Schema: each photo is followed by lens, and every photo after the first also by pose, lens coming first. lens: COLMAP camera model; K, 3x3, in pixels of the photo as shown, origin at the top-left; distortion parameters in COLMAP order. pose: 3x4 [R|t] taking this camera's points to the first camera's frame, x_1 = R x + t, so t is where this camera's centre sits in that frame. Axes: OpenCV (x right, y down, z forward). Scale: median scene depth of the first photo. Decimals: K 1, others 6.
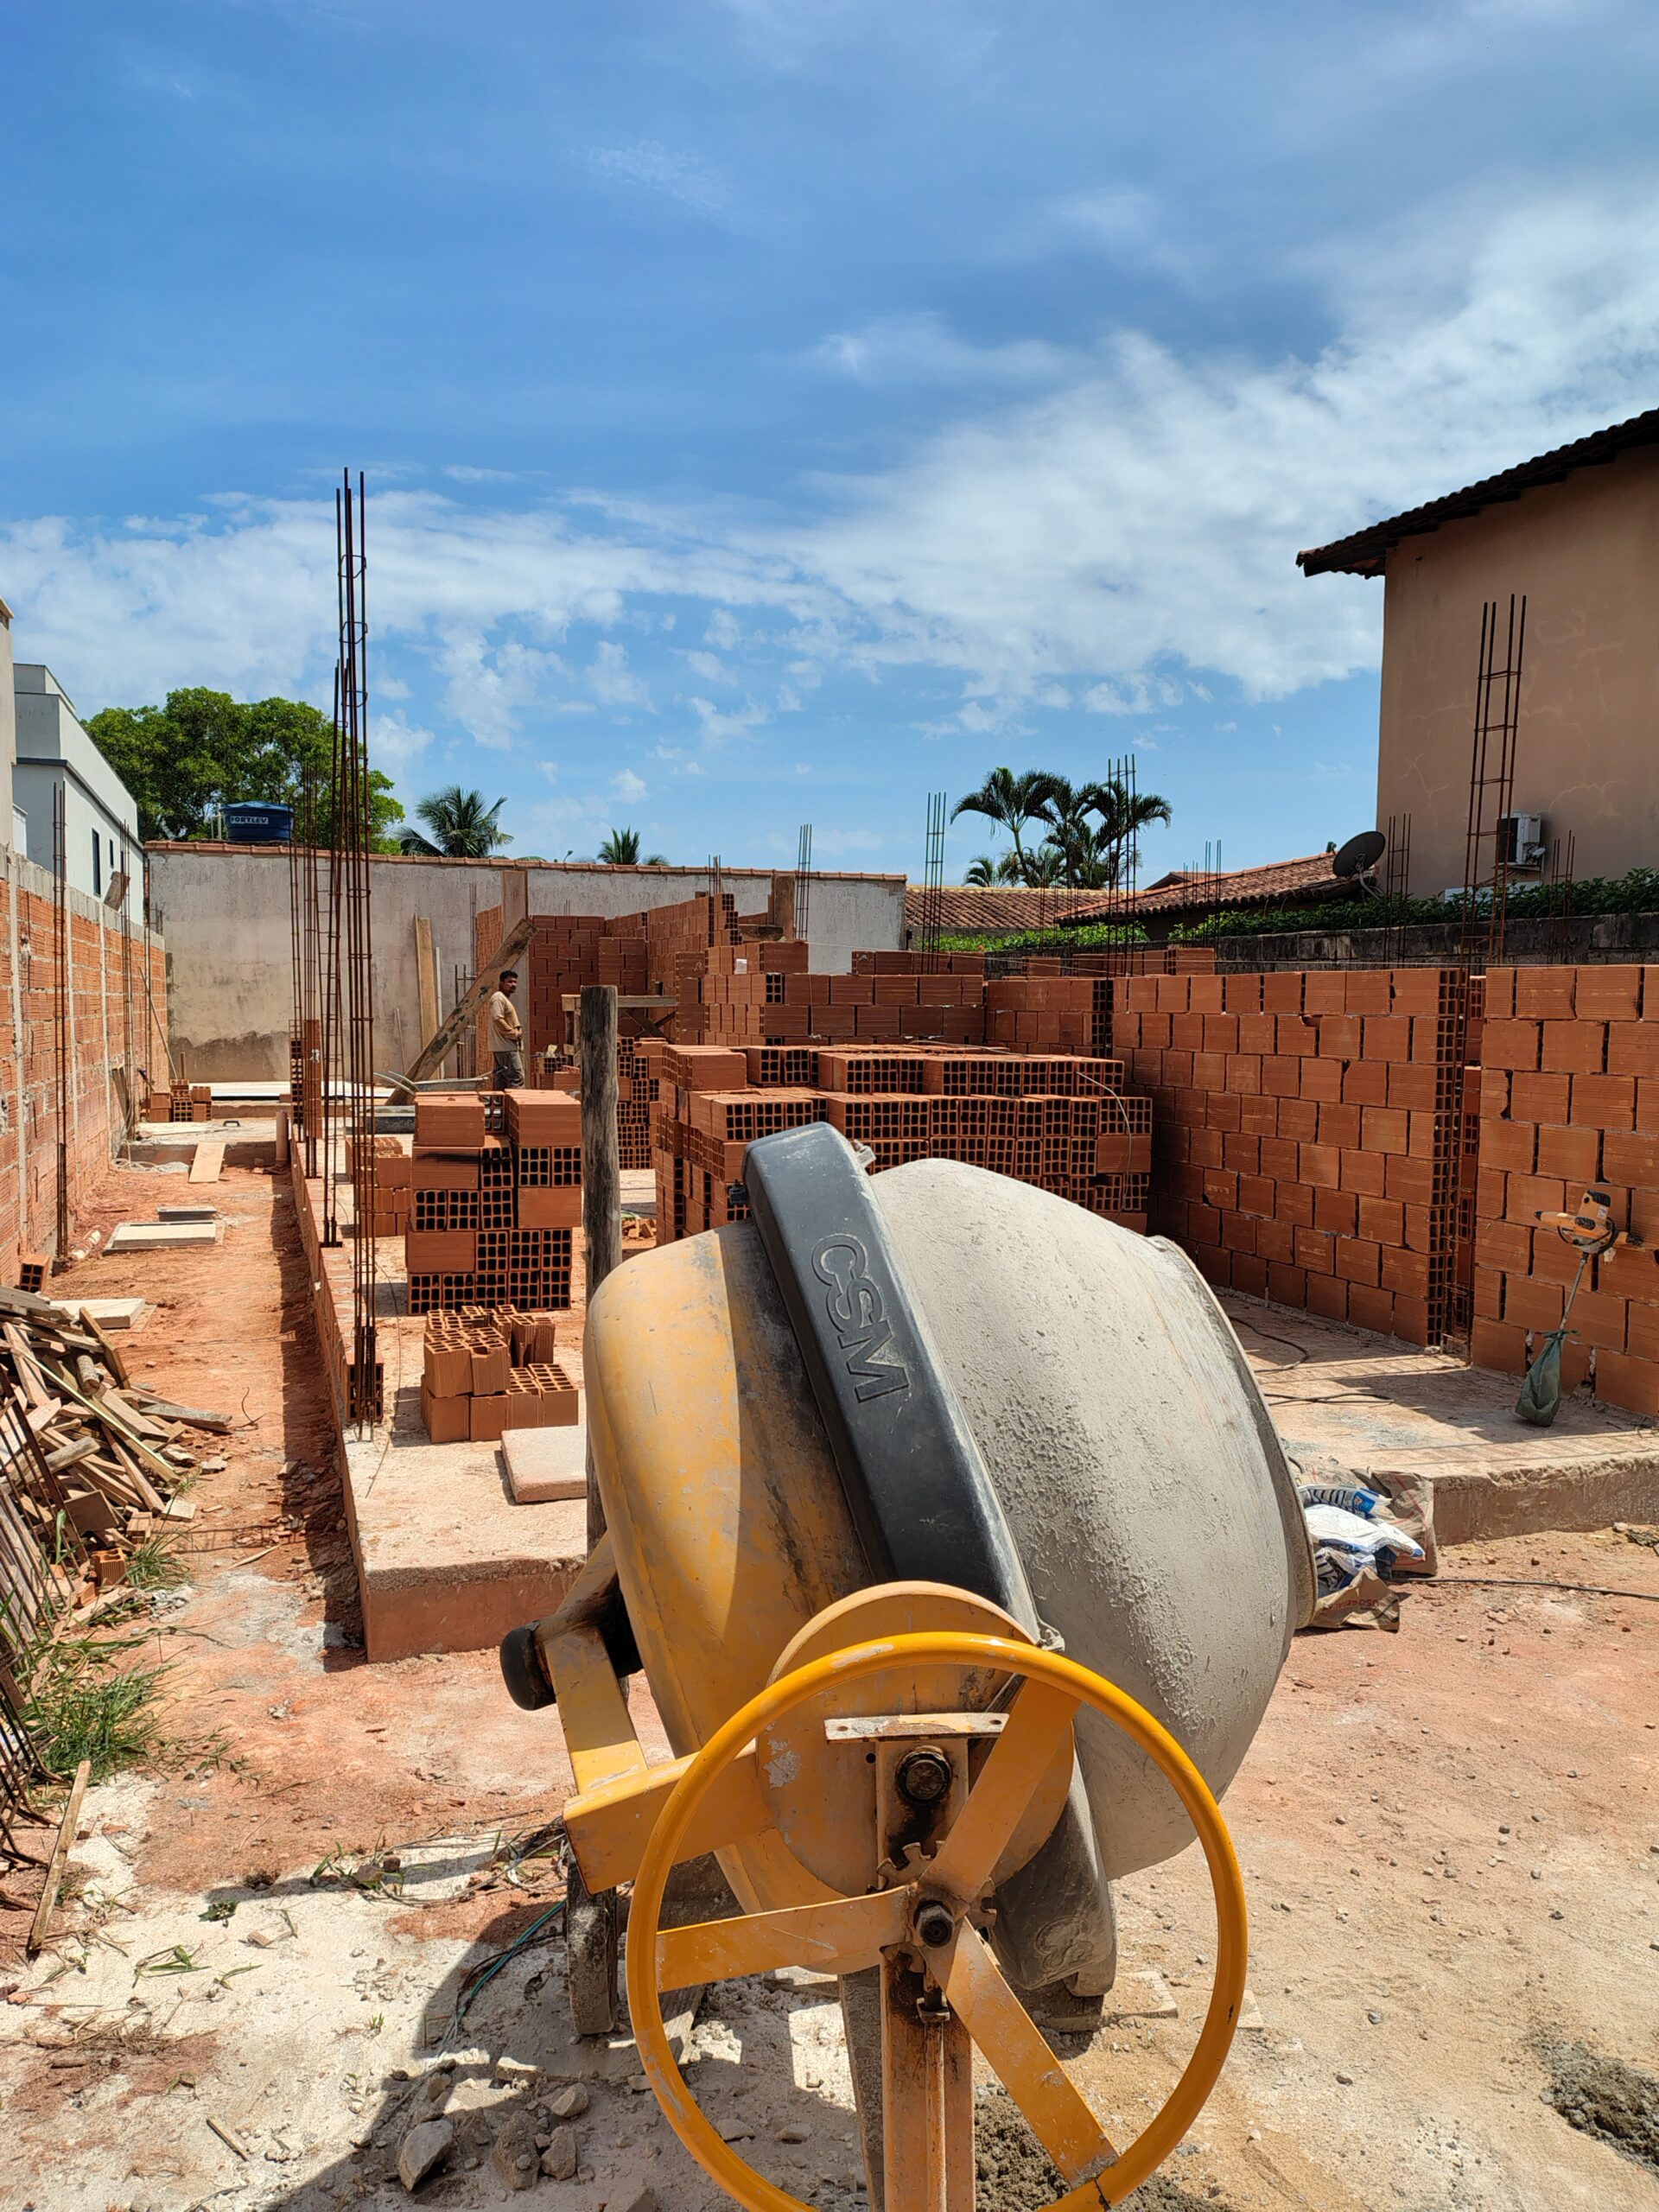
lens RADIAL K [[1774.6, 0, 832.6], [0, 1774.6, 1124.7], [0, 0, 1]] dist [0.071106, -0.030806]
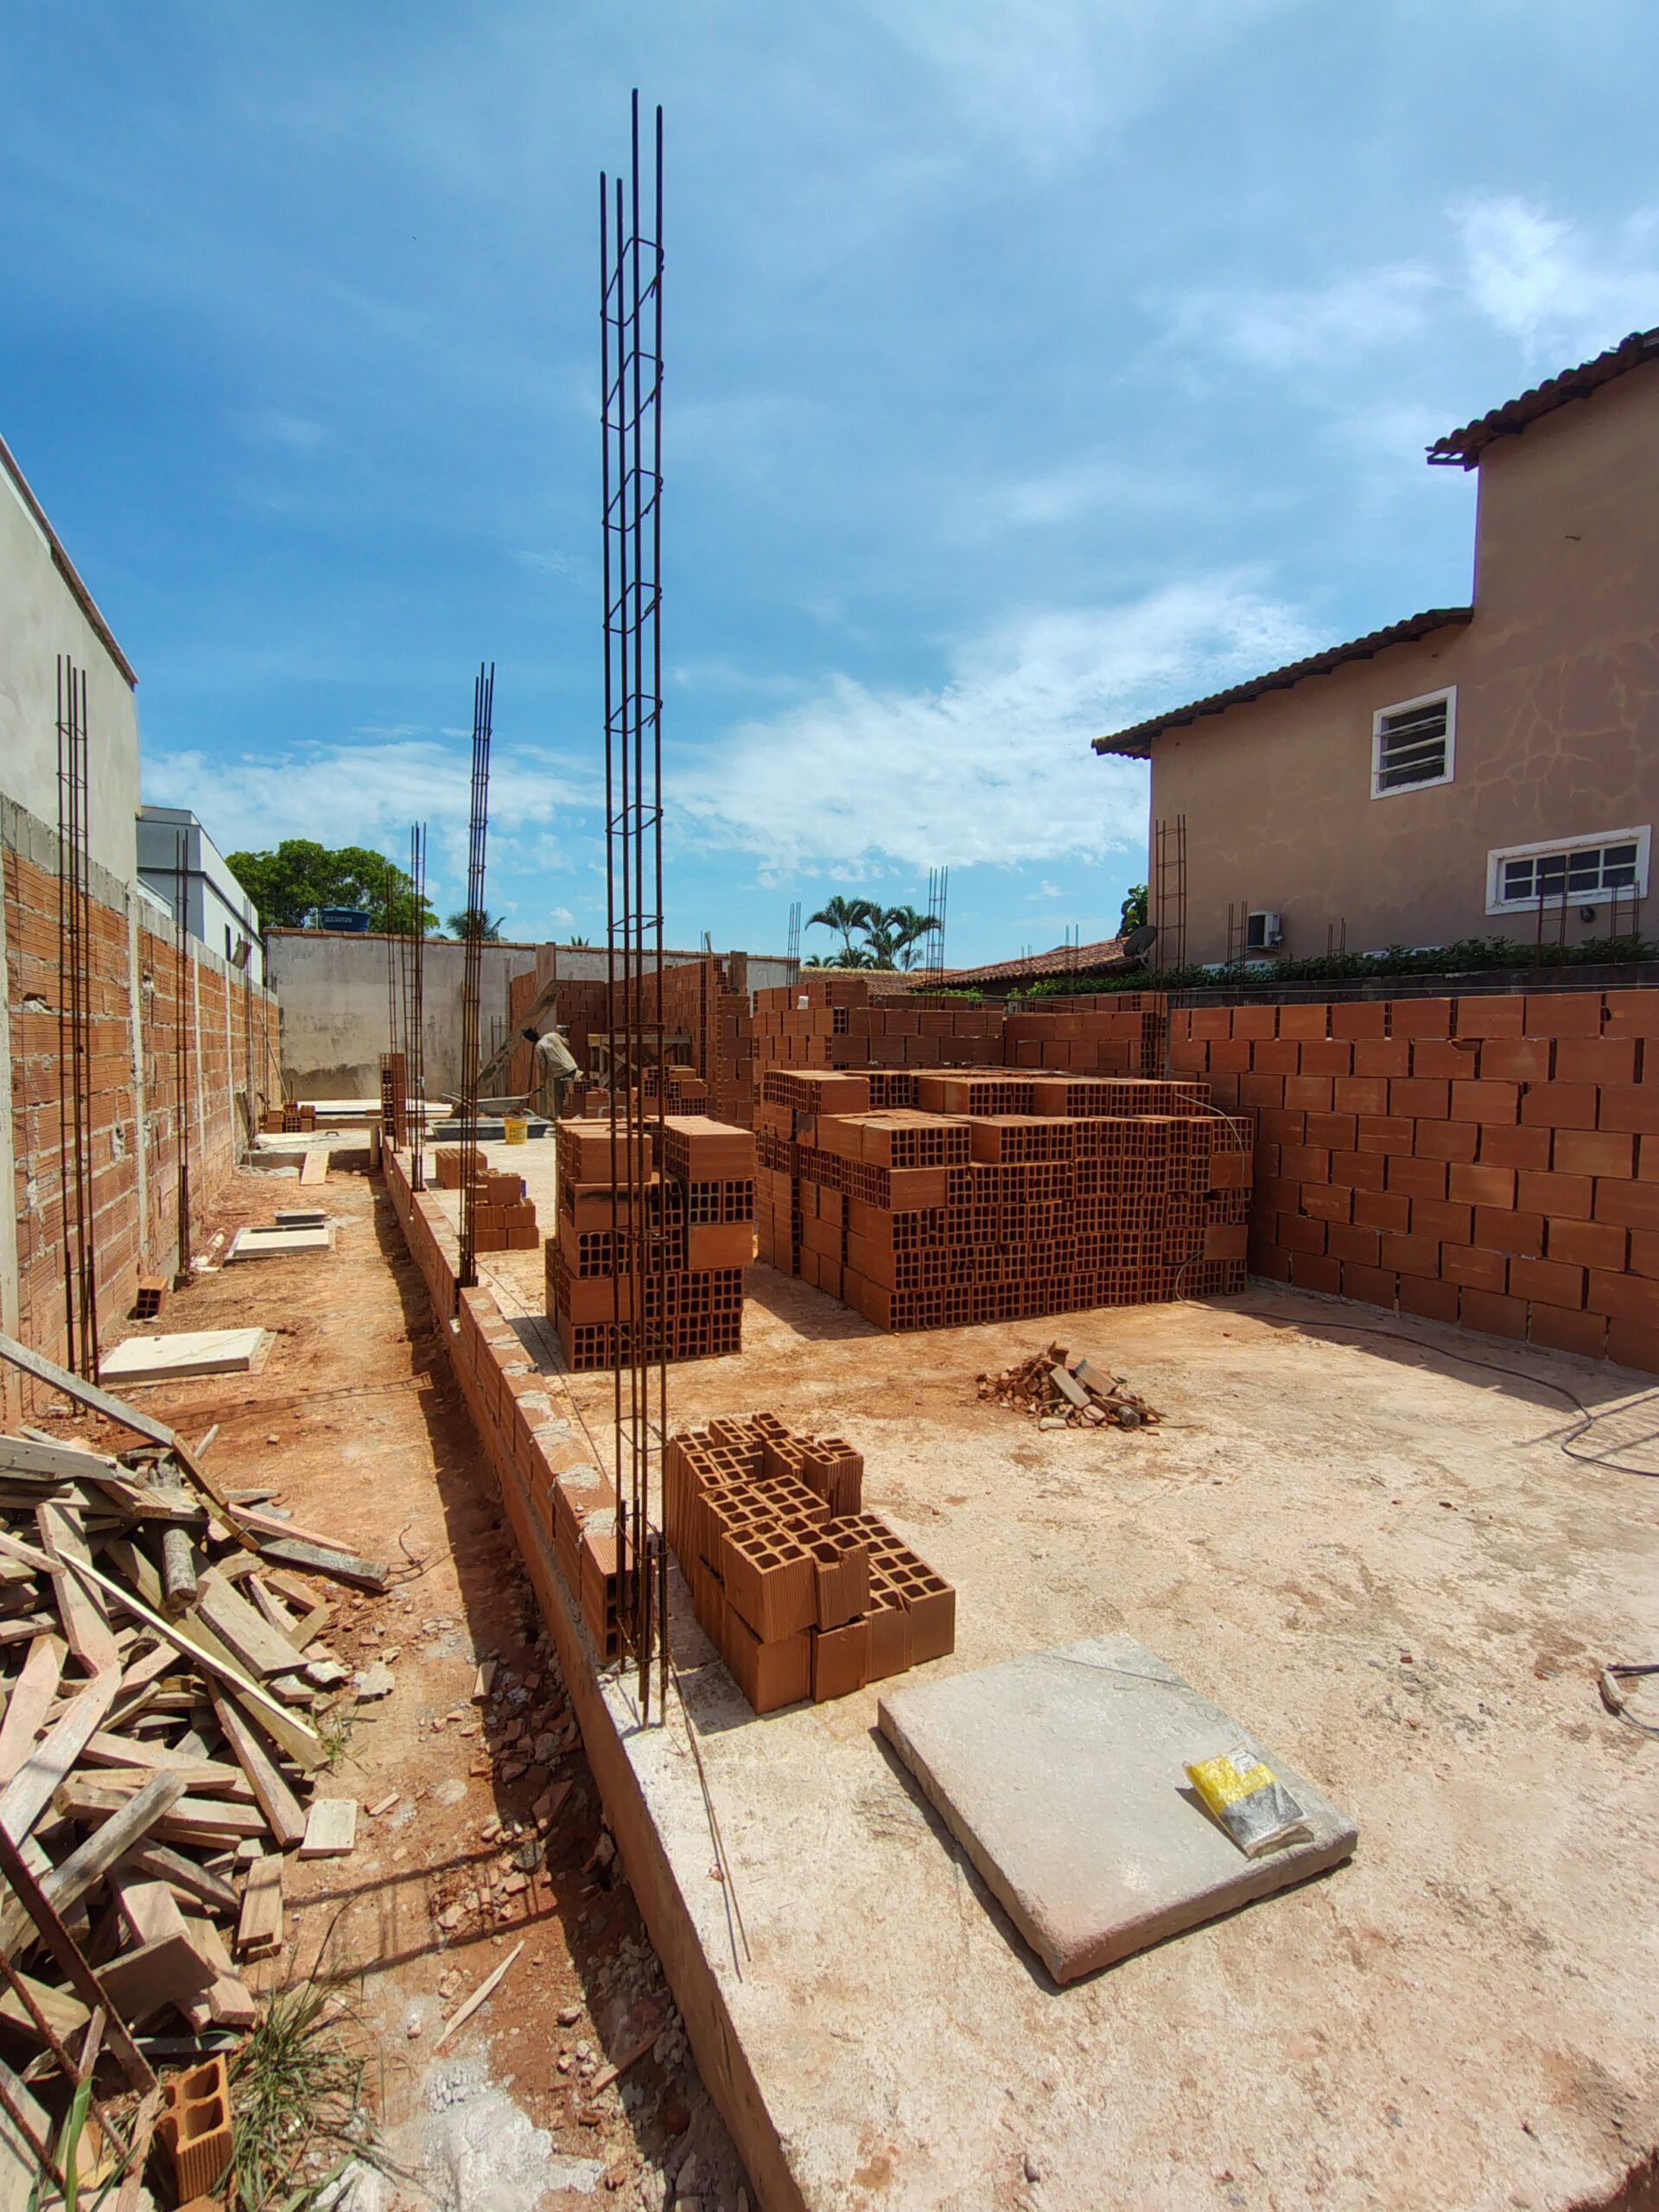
lens RADIAL K [[1030.0, 0, 832.9], [0, 1030.0, 1101.5], [0, 0, 1]] dist [-0.012296, 0.001485]
pose [[0.990062, -0.008085, 0.140401, -0.131493], [0.010323, 0.999831, -0.015217, -0.014866], [-0.140255, 0.016515, 0.989978, 0.341820]]
